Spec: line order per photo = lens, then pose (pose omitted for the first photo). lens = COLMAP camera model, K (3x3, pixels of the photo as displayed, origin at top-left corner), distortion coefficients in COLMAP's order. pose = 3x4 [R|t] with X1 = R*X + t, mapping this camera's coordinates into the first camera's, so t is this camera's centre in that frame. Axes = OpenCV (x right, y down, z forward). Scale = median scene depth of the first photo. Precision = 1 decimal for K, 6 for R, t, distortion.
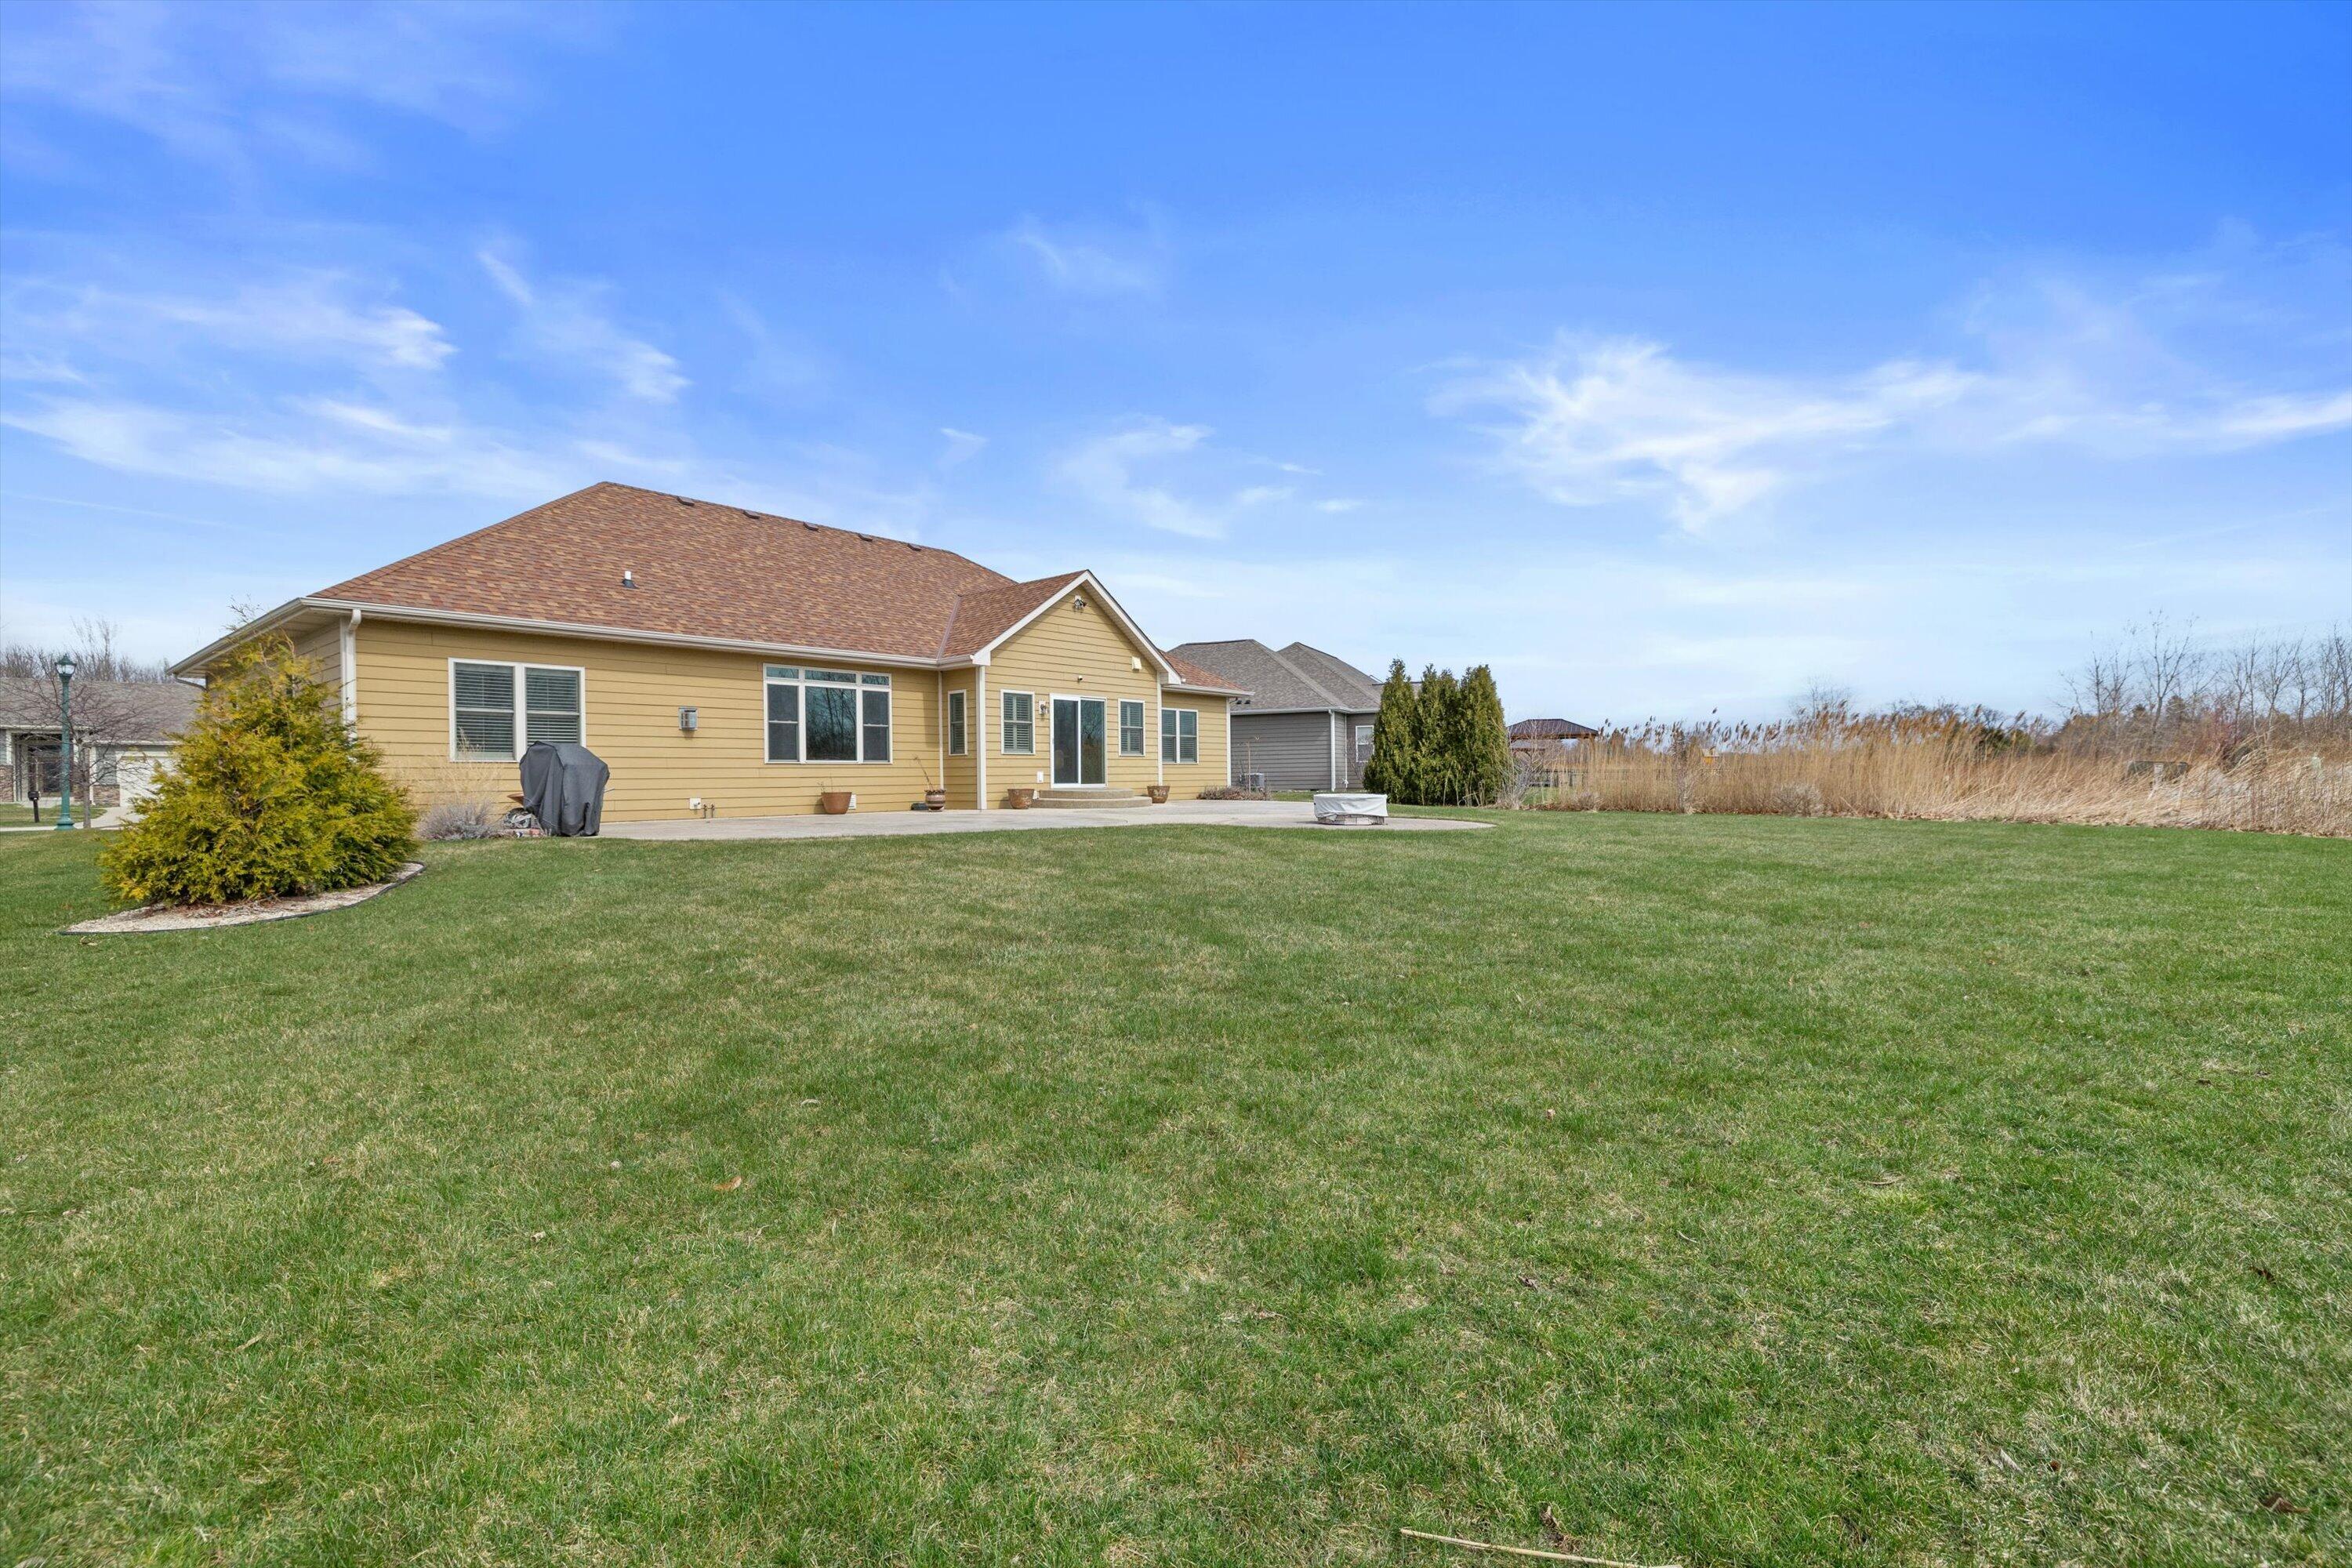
lens RADIAL K [[1004.1, 0, 1176.0], [0, 1004.1, 784.0], [0, 0, 1]] dist [-0.000200, -0.000286]
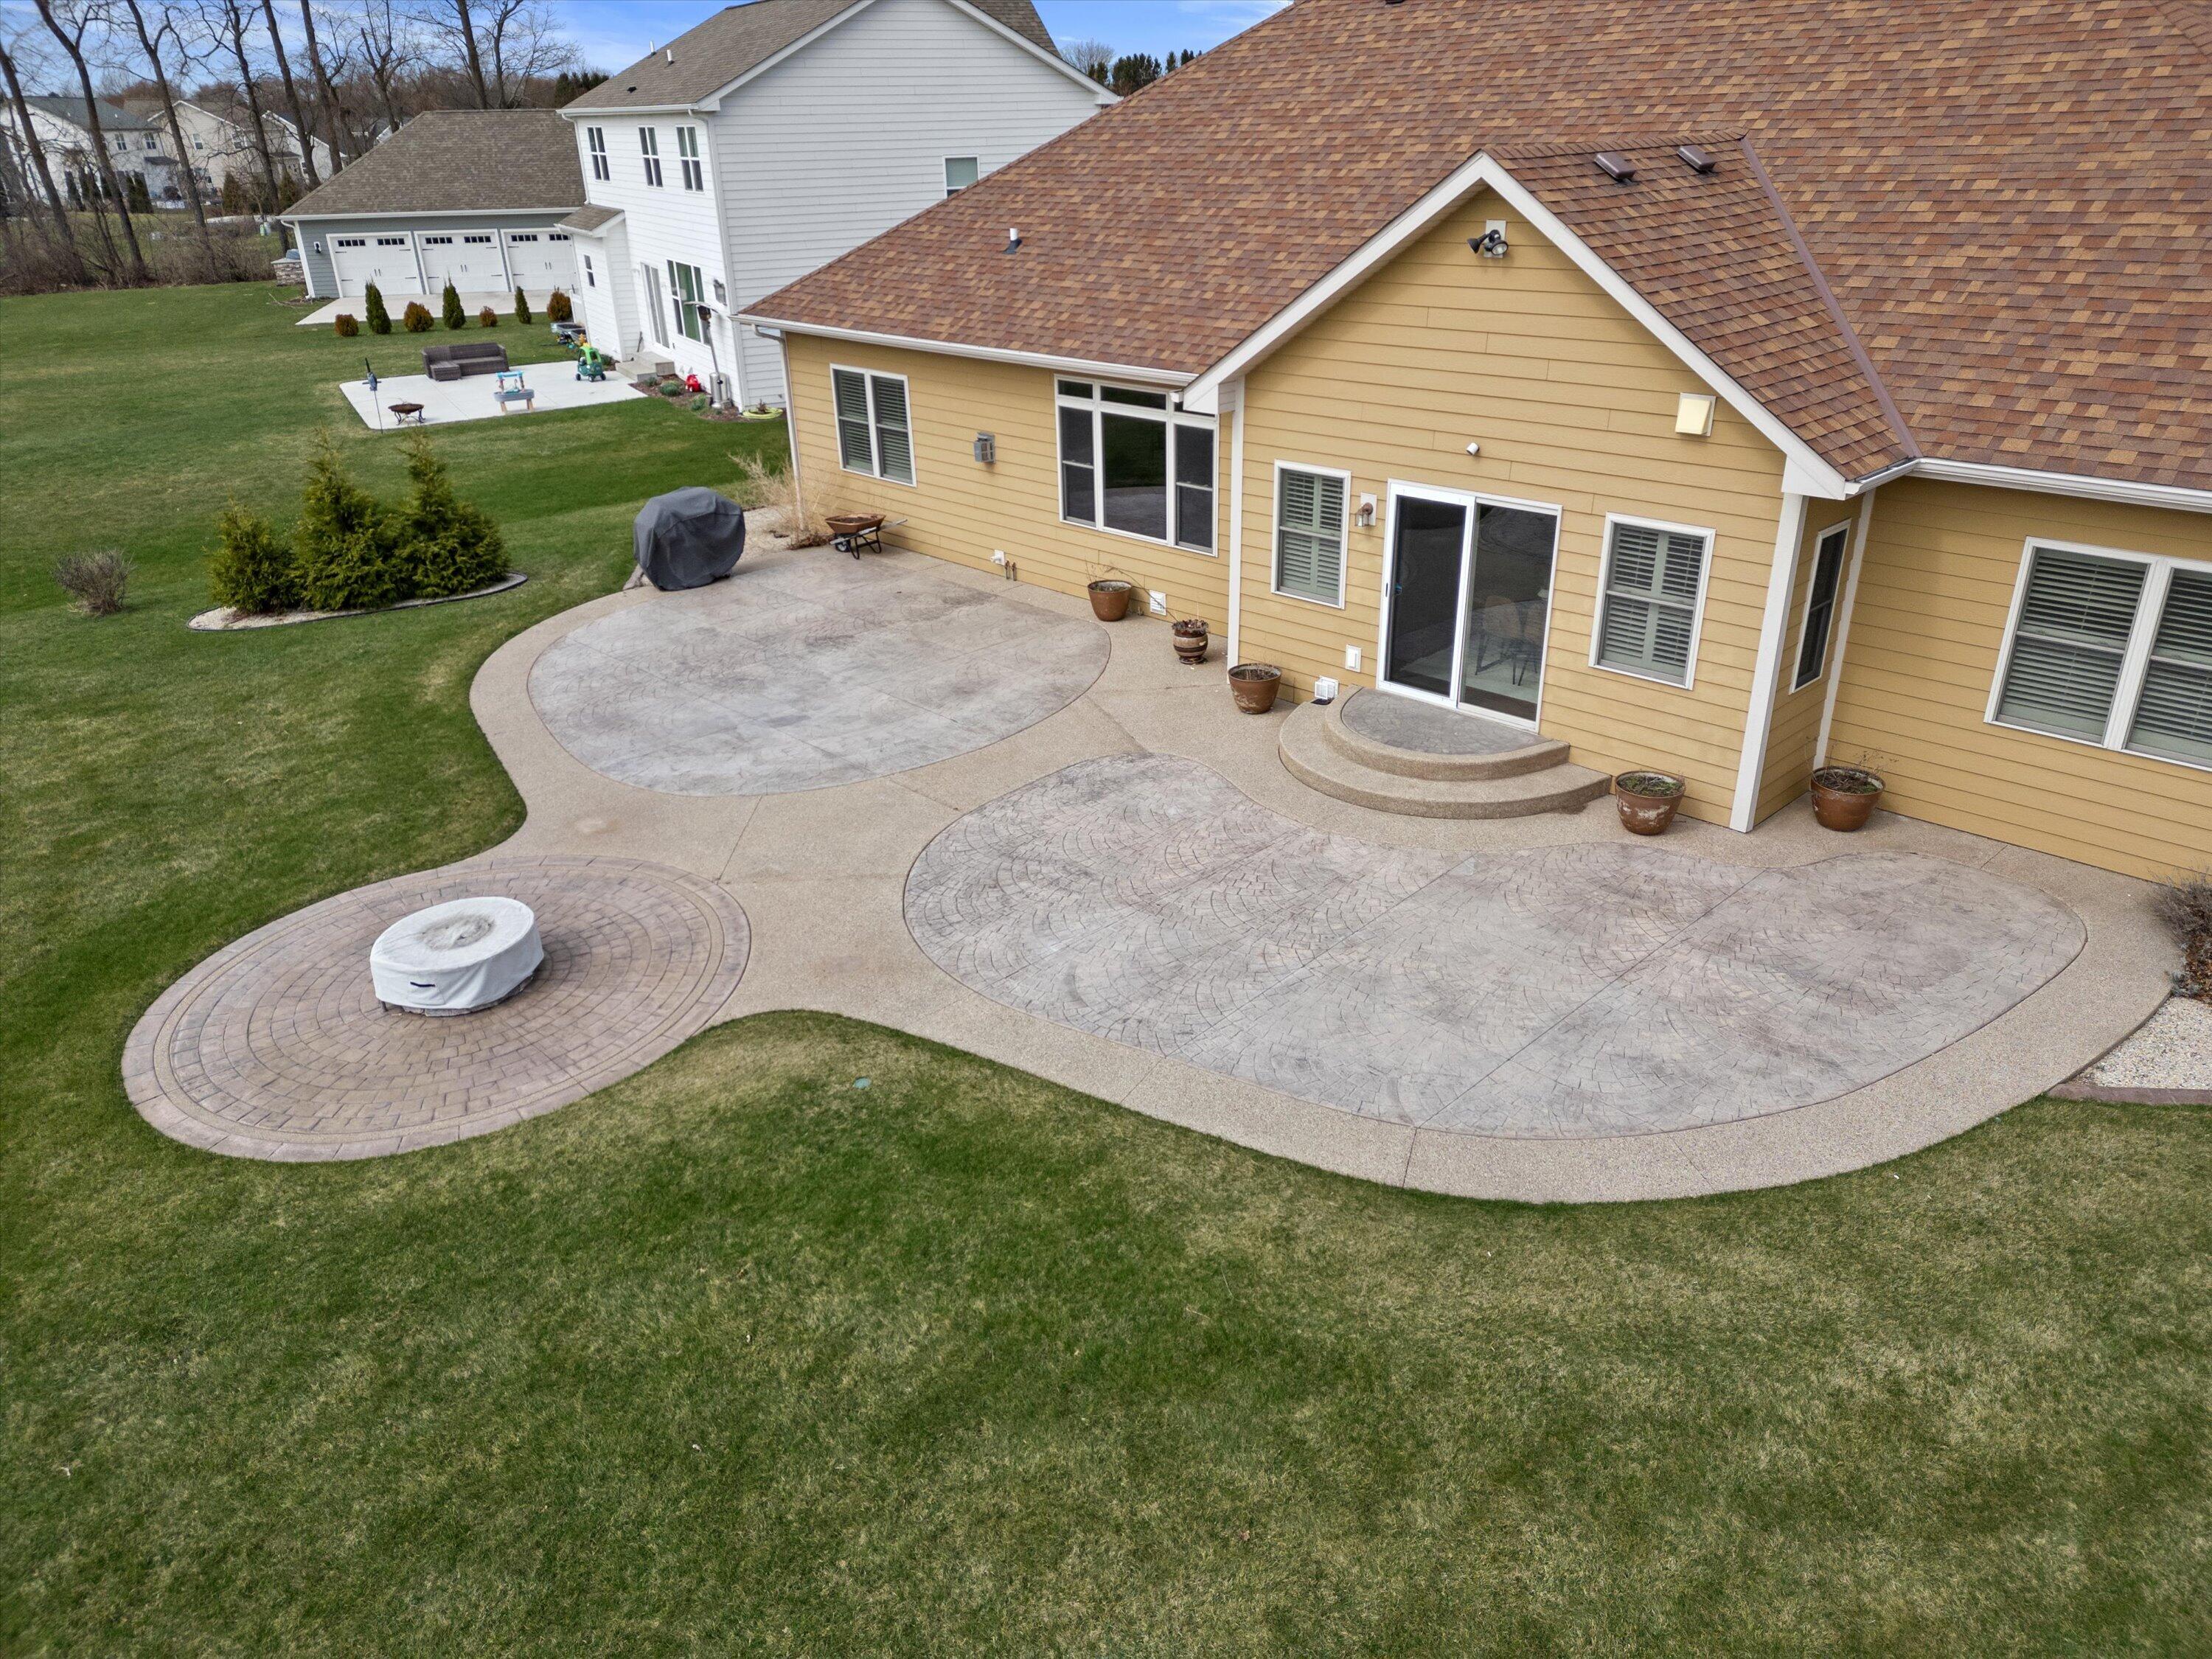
lens RADIAL K [[1503.8, 0, 1103.9], [0, 1503.8, 795.6], [0, 0, 1]] dist [0.083666, -0.053418]
pose [[-0.101673, 0.418692, -0.902419, 0.559424], [0.018336, 0.907754, 0.419102, -0.256105], [0.994649, 0.026065, -0.099972, 1.010103]]
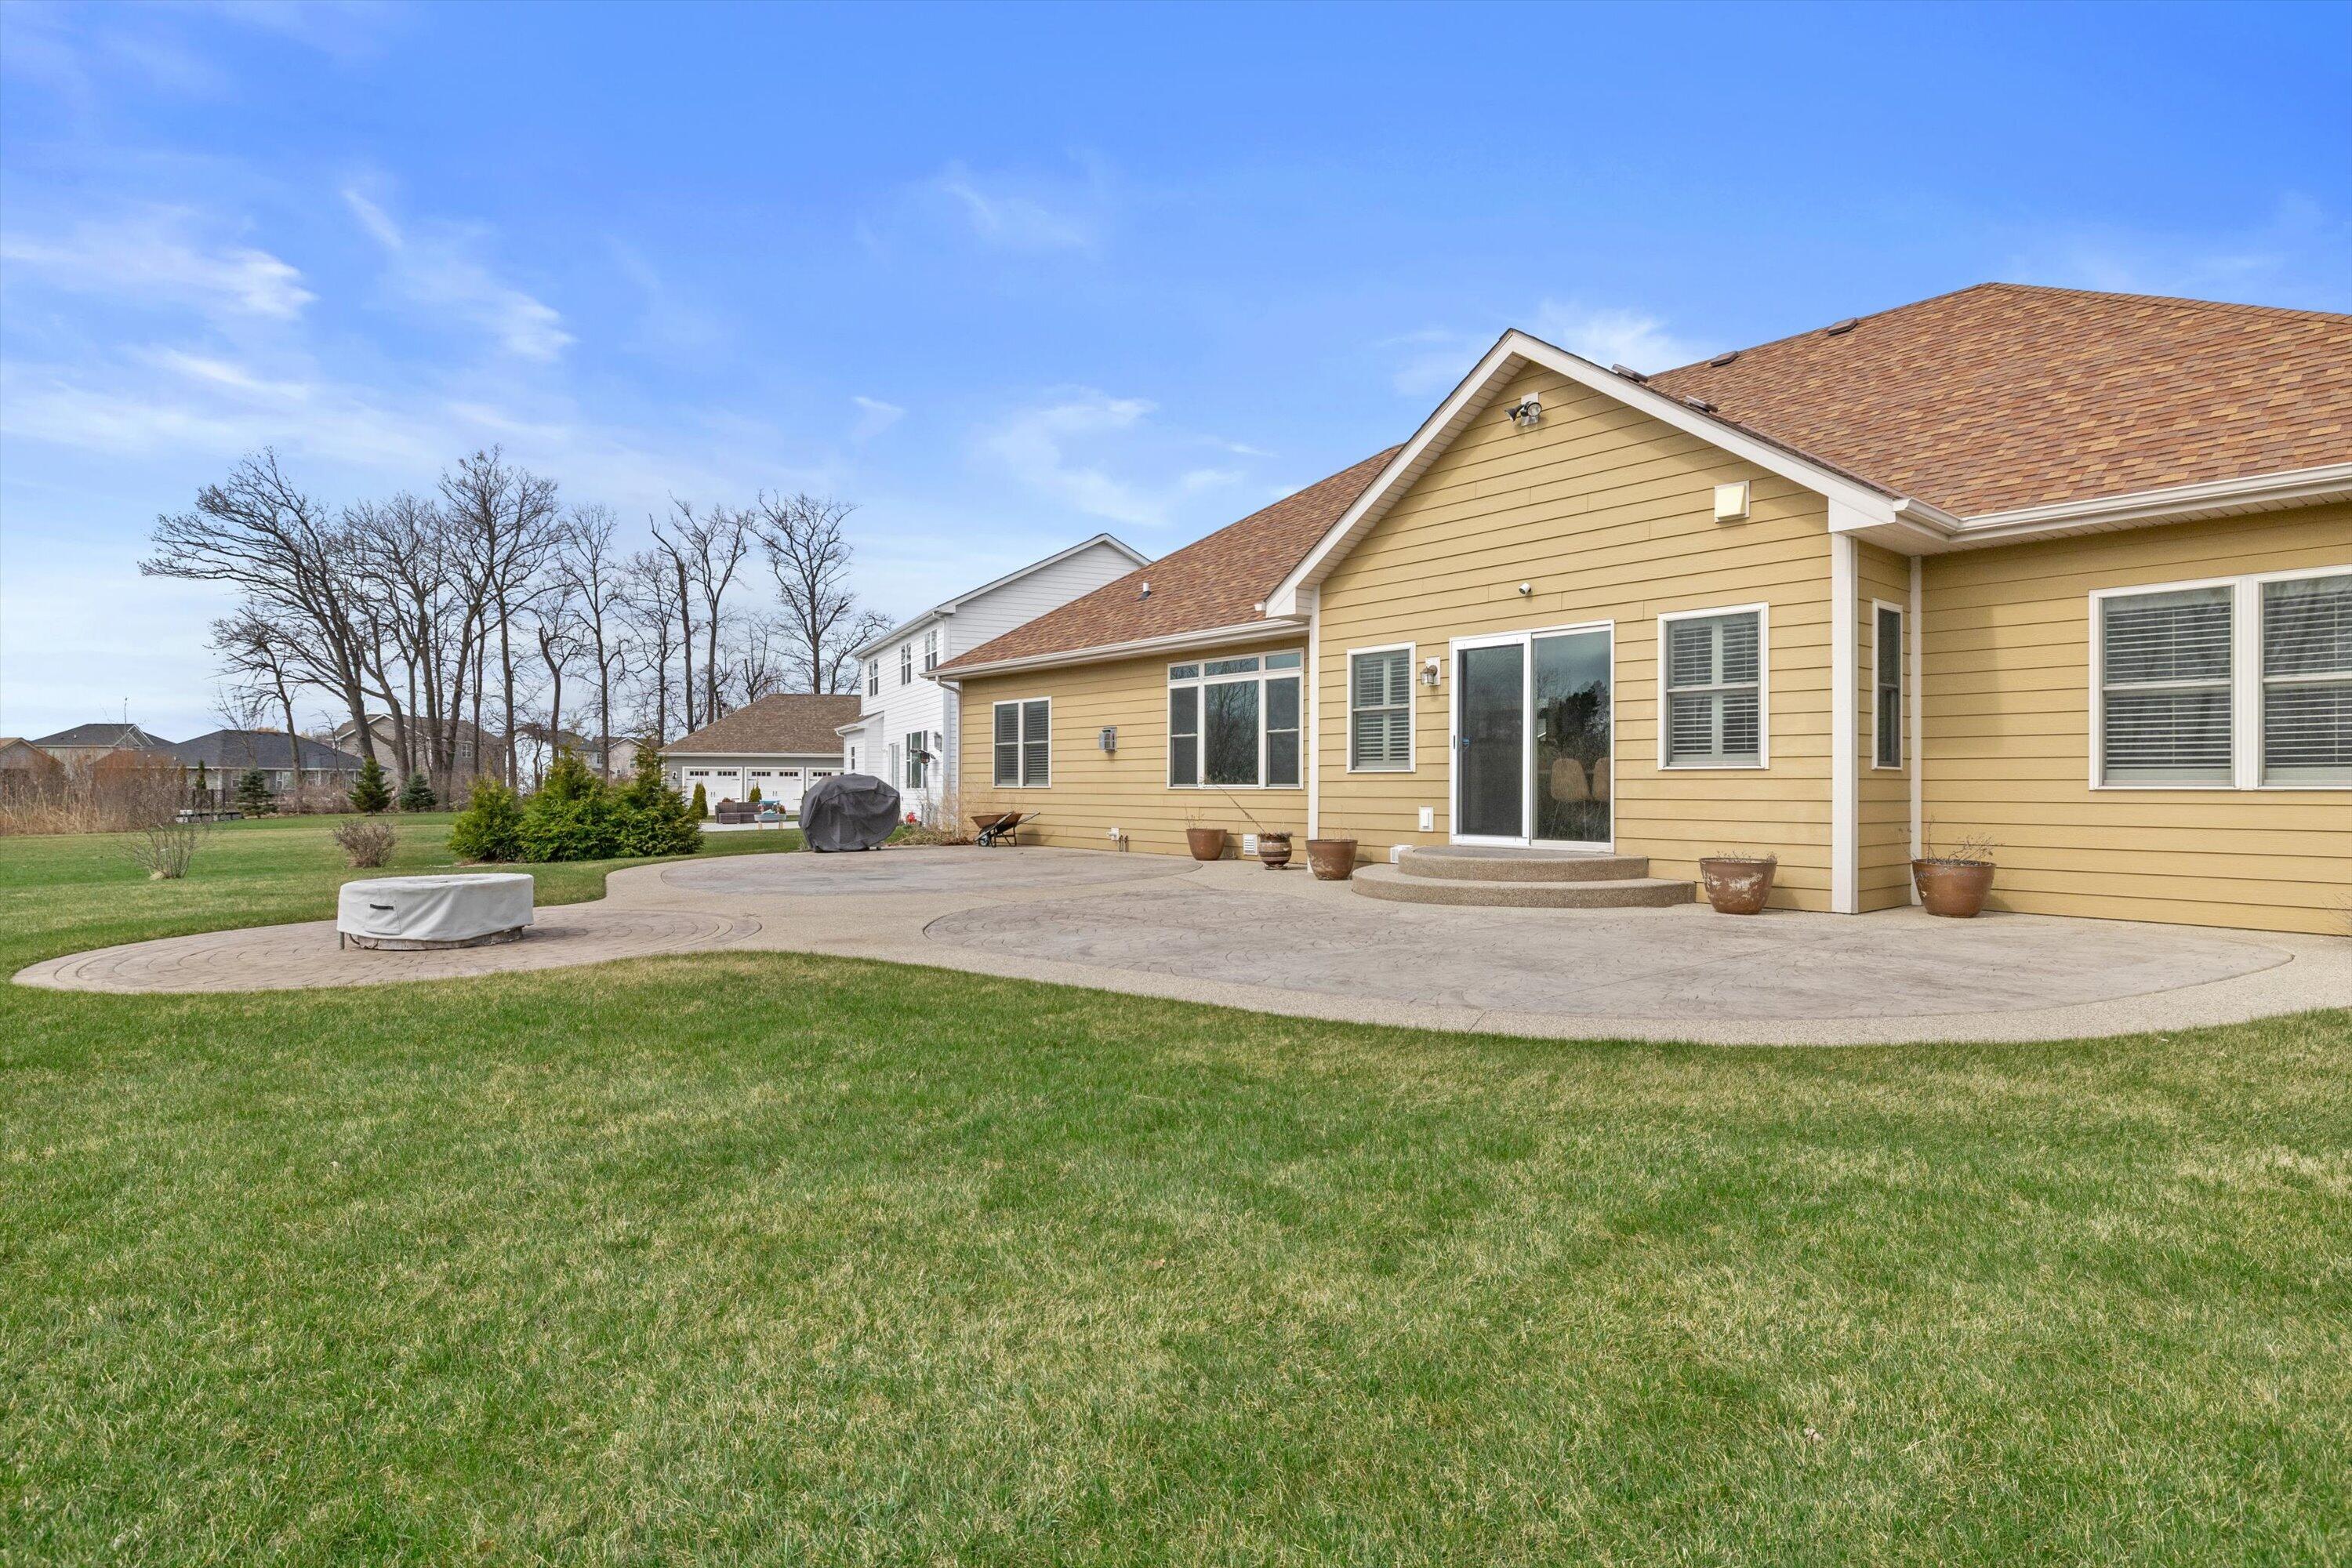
lens RADIAL K [[1192.3, 0, 1176.0], [0, 1192.3, 784.0], [0, 0, 1]] dist [-0.001497, 0.011788]
pose [[-0.176775, 0.009736, -0.984203, 0.463579], [-0.007522, 0.999909, 0.011242, -0.030871], [0.984223, 0.009390, -0.176685, 1.038034]]
